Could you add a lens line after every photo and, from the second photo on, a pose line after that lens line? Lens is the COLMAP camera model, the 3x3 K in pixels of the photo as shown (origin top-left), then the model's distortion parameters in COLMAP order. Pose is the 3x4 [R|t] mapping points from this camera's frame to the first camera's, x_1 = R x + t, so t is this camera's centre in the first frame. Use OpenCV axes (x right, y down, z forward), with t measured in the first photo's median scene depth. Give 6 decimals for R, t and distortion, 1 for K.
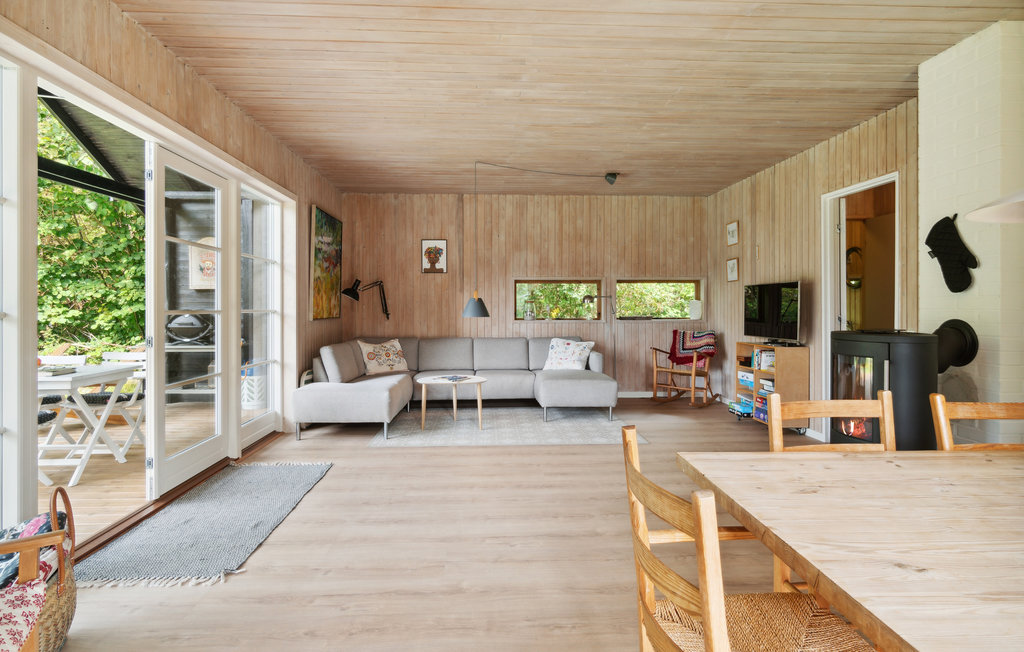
lens RADIAL K [[542.4, 0, 510.4], [0, 542.4, 306.1], [0, 0, 1]] dist [0.000271, -0.000030]
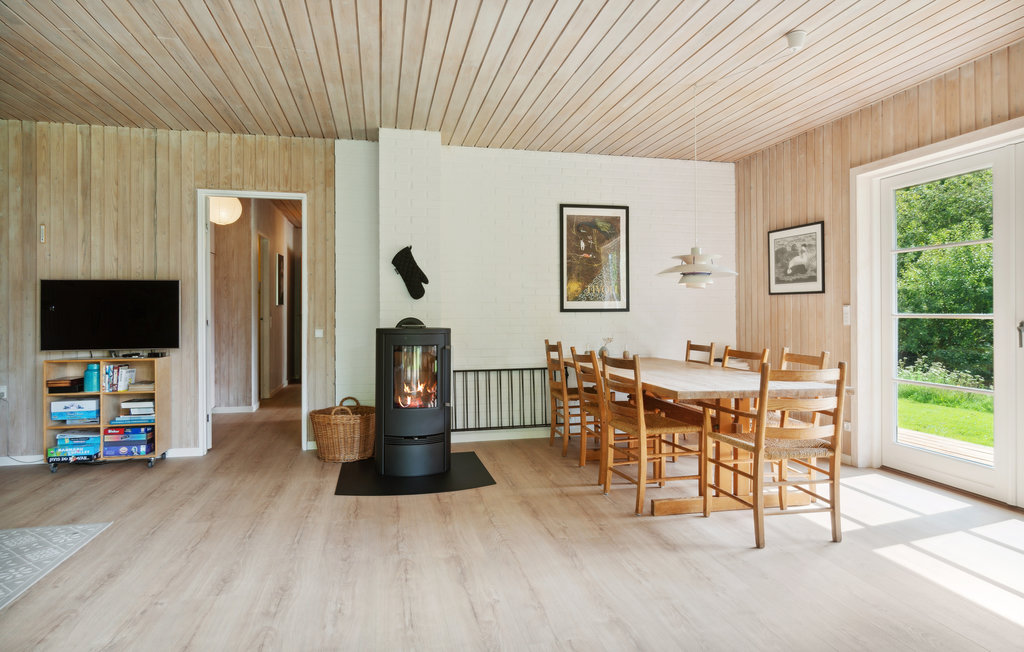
lens RADIAL K [[573.2, 0, 511.7], [0, 573.2, 305.5], [0, 0, 1]] dist [0.031109, 0.000055]
pose [[-0.174815, 0.008141, 0.984568, -0.574077], [0.002159, 0.999967, -0.007885, 0.004347], [-0.984599, 0.000747, -0.174827, 0.756876]]
